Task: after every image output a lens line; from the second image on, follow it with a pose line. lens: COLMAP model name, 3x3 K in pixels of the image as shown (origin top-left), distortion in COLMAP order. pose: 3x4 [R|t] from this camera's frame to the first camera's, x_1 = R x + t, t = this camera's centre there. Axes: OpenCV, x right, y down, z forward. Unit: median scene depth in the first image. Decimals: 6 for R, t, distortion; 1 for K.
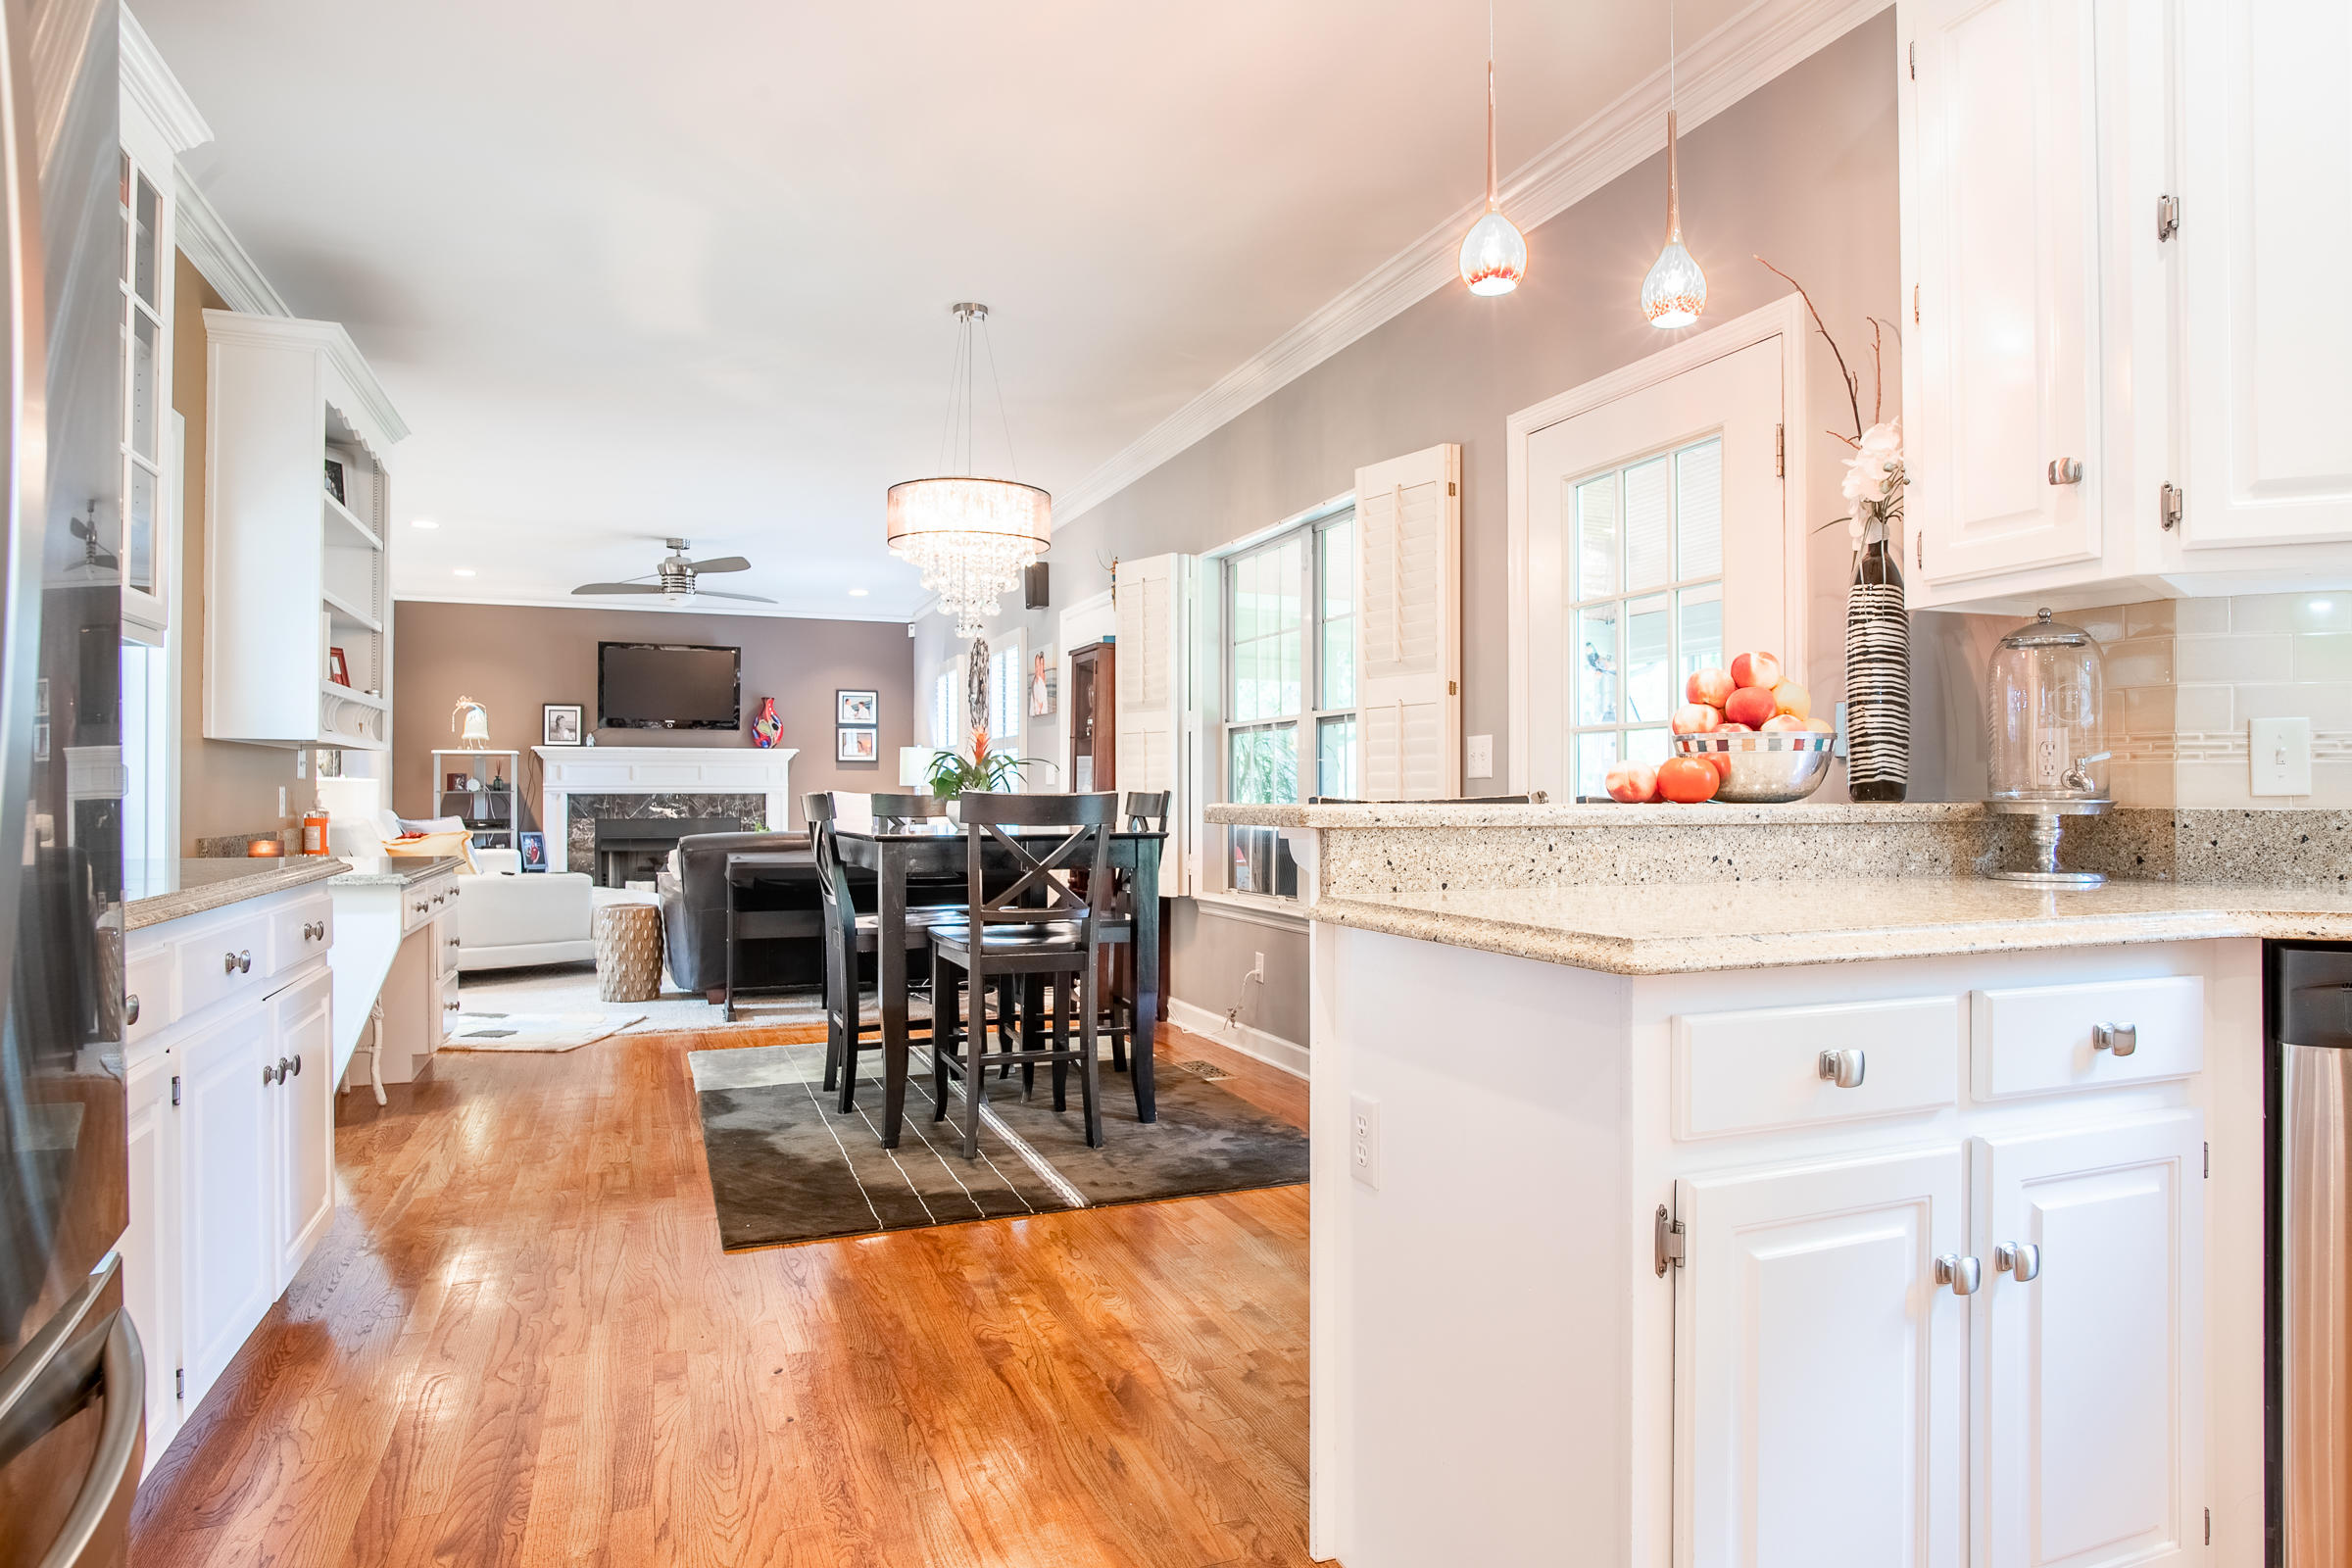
lens RADIAL K [[1353.0, 0, 1182.2], [0, 1353.0, 786.3], [0, 0, 1]] dist [-0.033820, 0.012725]
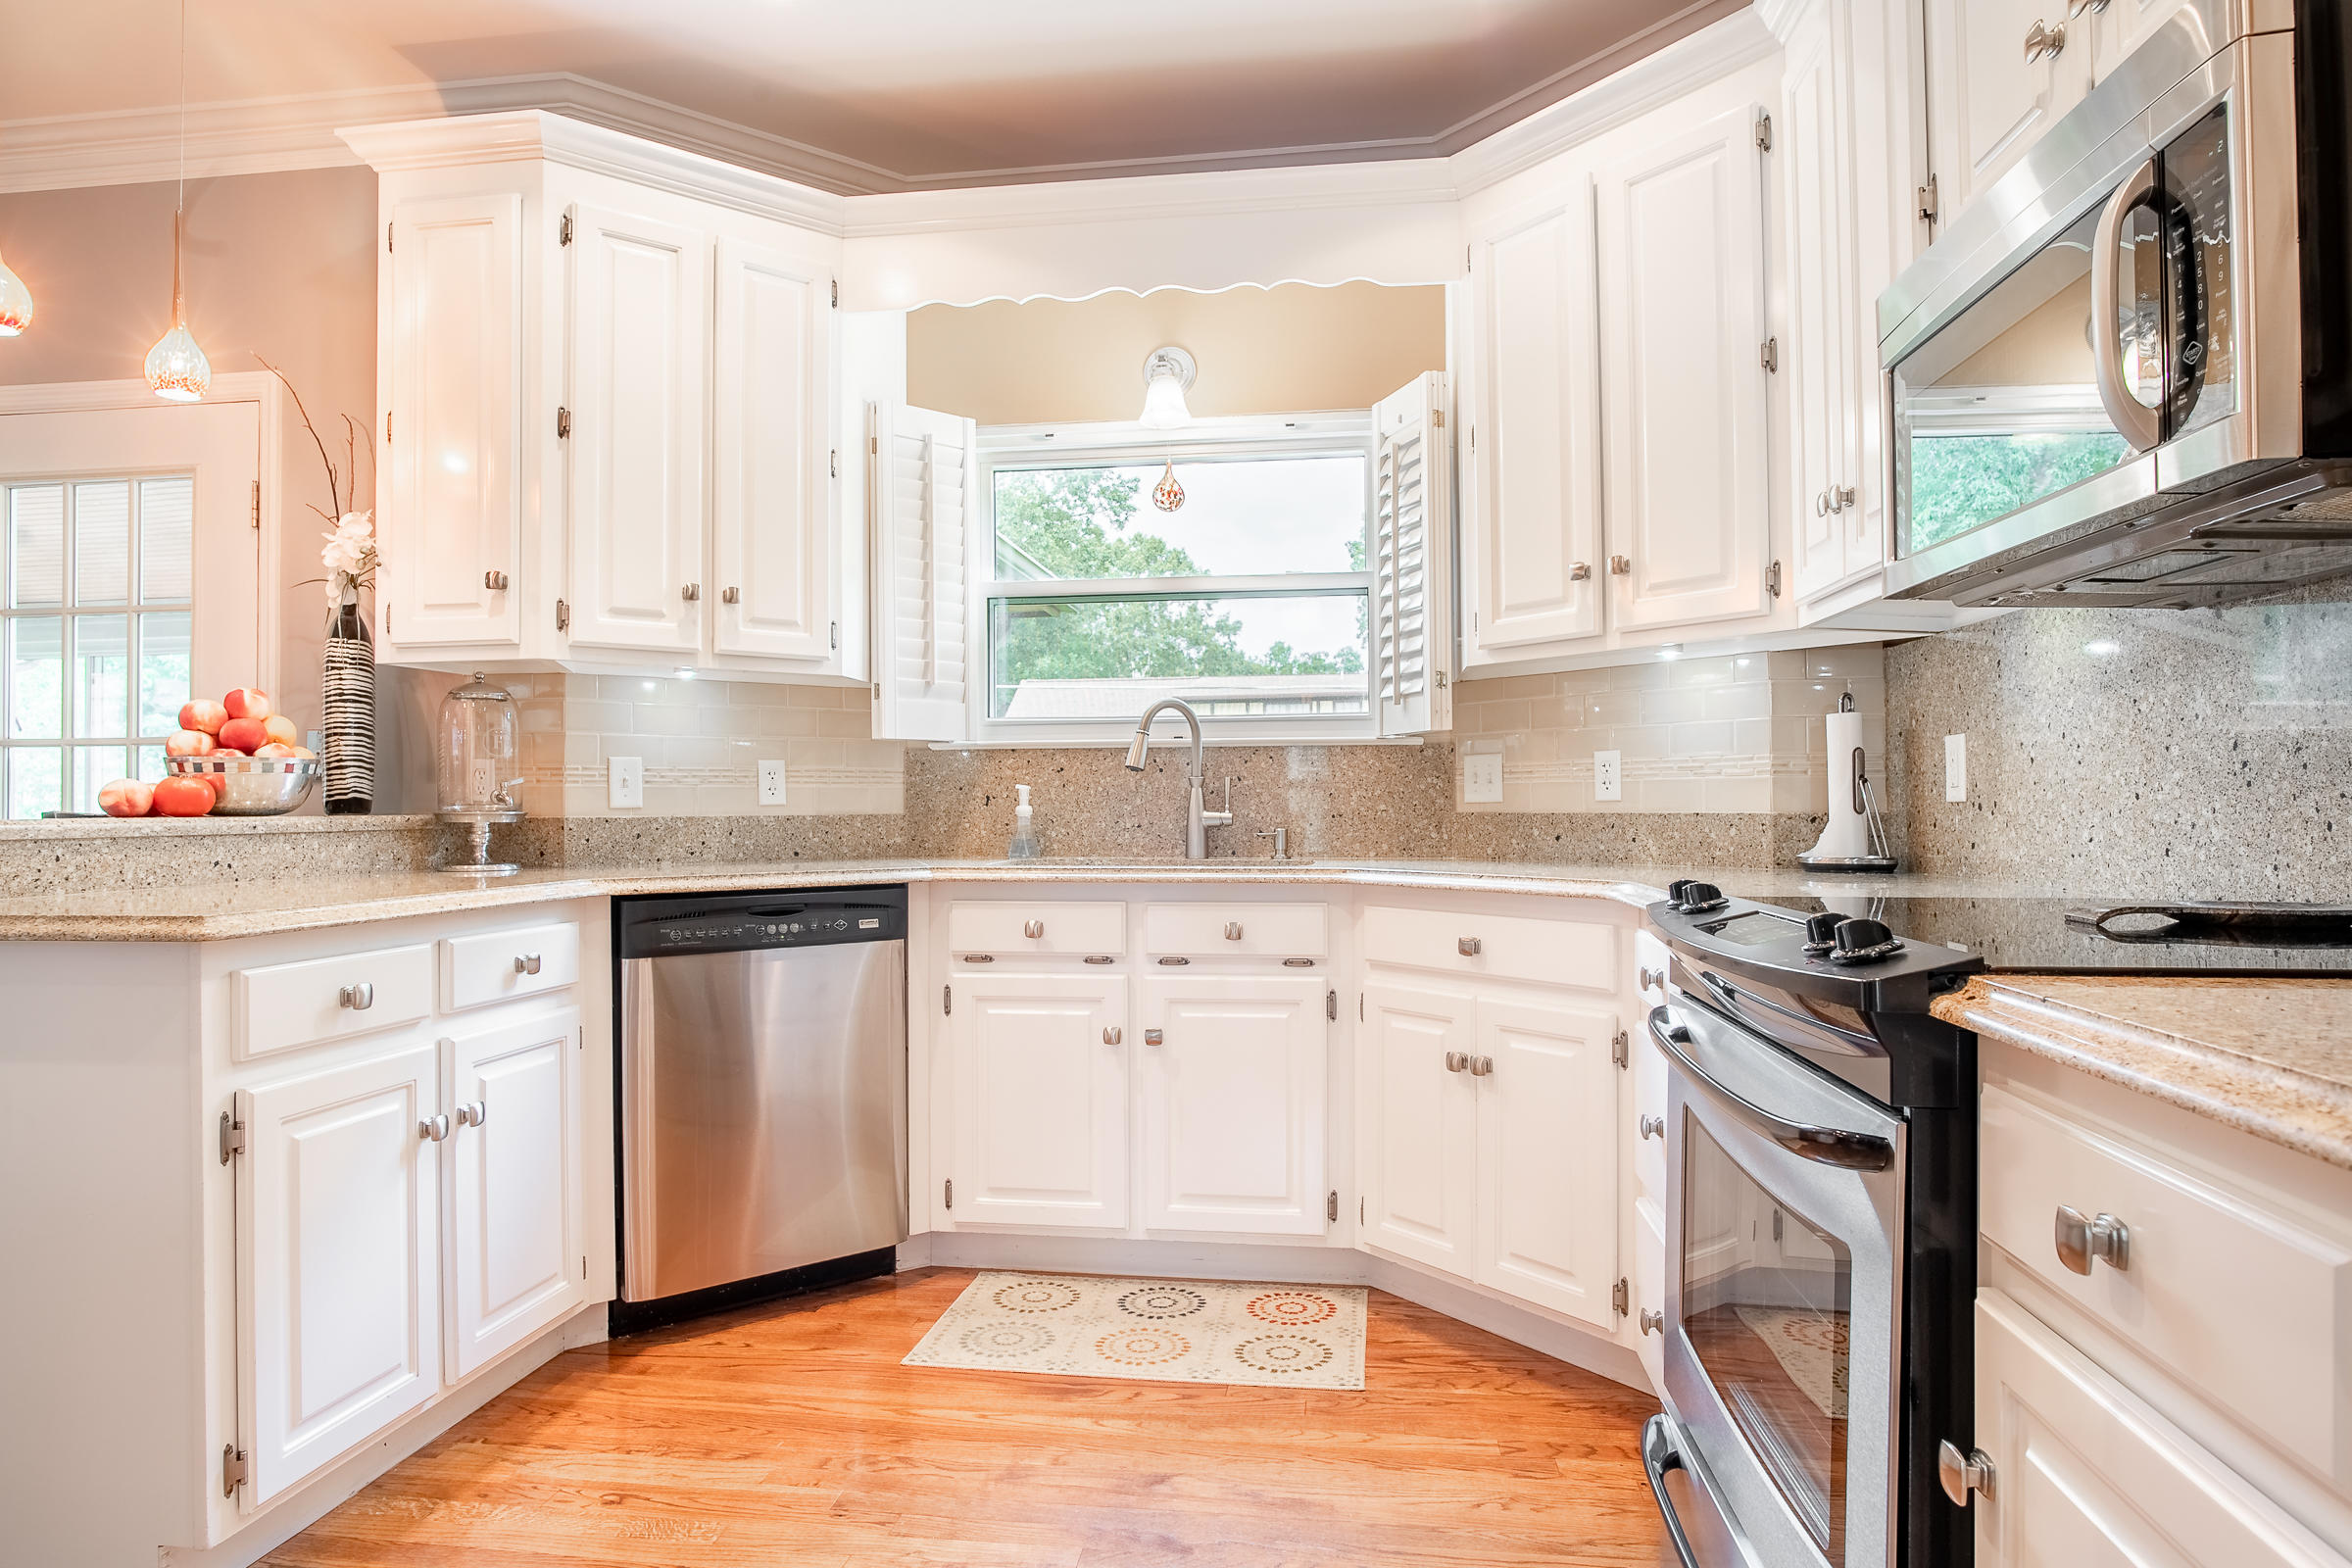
lens RADIAL K [[1353.0, 0, 1187.5], [0, 1353.0, 788.0], [0, 0, 1]] dist [-0.033820, 0.012725]
pose [[0.478493, 0.007847, 0.878056, -0.219514], [0.000934, 0.999955, -0.009446, -0.000724], [-0.878091, 0.005340, 0.478464, -0.302279]]
